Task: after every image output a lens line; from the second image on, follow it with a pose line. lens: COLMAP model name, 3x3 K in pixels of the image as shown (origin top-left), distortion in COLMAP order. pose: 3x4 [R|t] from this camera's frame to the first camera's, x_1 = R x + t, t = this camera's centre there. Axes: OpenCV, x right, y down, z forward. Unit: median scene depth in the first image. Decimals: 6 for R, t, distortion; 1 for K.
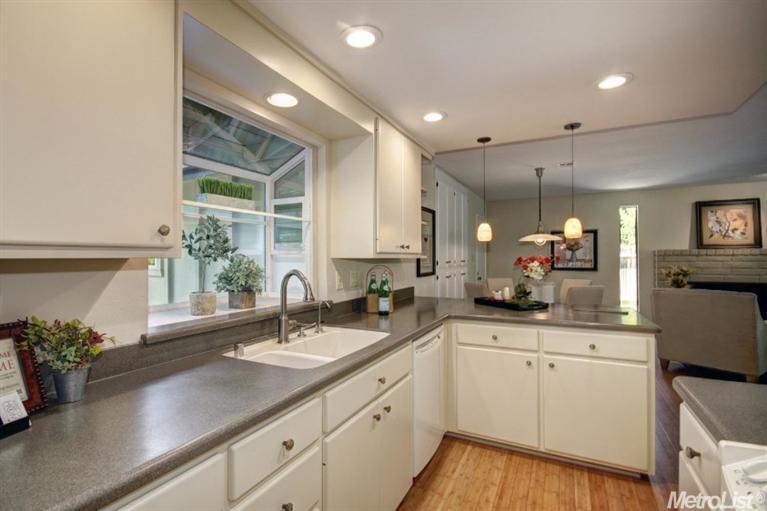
lens RADIAL K [[359.7, 0, 381.4], [0, 359.7, 256.1], [0, 0, 1]] dist [-0.002647, -0.002325]
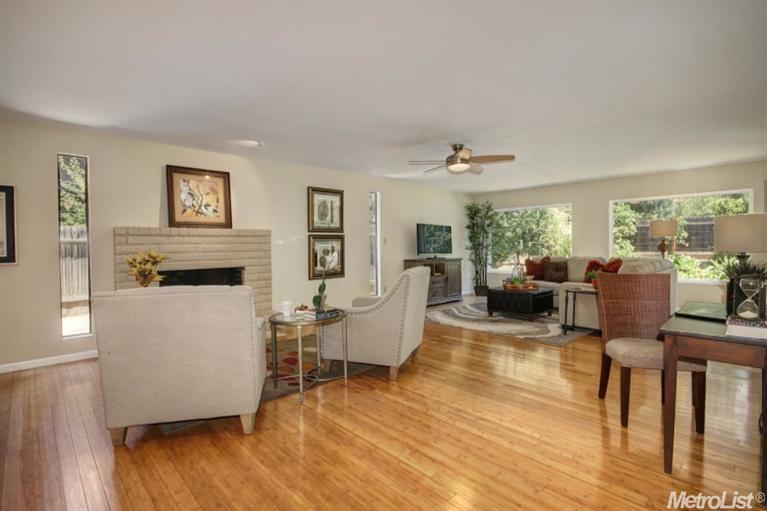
lens RADIAL K [[359.7, 0, 381.0], [0, 359.7, 250.9], [0, 0, 1]] dist [-0.002647, -0.002325]
pose [[0.310409, -0.031183, 0.950091, 0.304077], [-0.006351, 0.999371, 0.034875, 0.000649], [-0.950582, -0.016860, 0.310016, 0.344217]]
